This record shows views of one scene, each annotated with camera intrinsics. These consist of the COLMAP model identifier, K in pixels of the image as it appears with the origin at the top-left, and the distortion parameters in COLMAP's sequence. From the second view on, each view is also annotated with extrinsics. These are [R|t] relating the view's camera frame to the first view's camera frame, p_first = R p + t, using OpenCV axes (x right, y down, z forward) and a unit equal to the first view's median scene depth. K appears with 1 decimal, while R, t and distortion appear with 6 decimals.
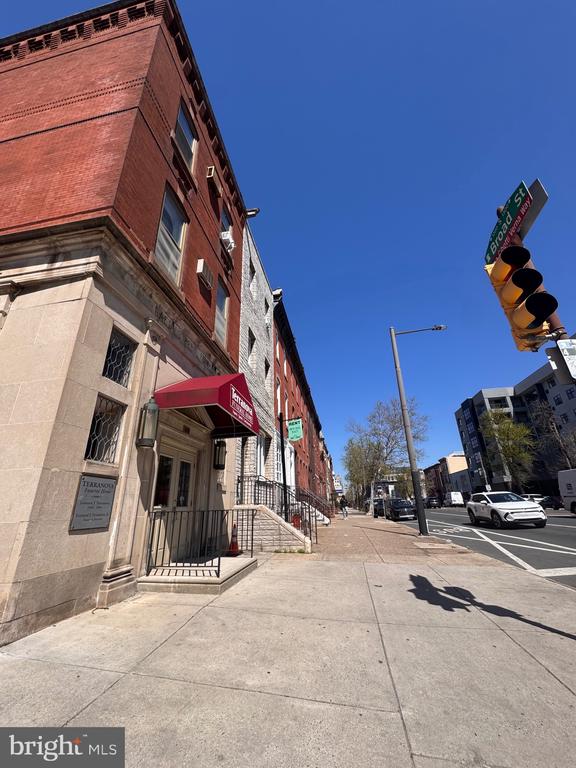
lens RADIAL K [[305.0, 0, 289.2], [0, 305.0, 383.5], [0, 0, 1]] dist [-0.001807, 0.000126]
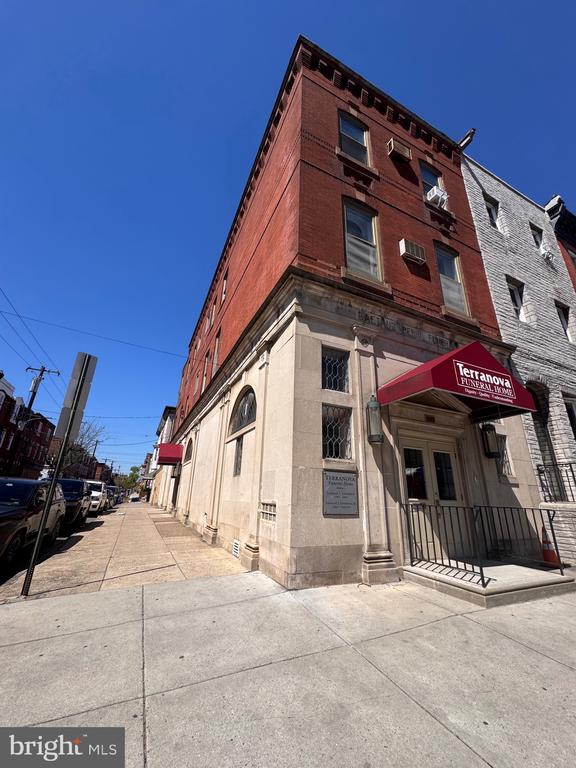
lens RADIAL K [[305.0, 0, 289.2], [0, 305.0, 383.5], [0, 0, 1]] dist [-0.001807, 0.000126]
pose [[0.576783, -0.238728, -0.781237, 0.250081], [0.262533, 0.959783, -0.099461, 0.038253], [0.773562, -0.147734, 0.616260, 0.147387]]
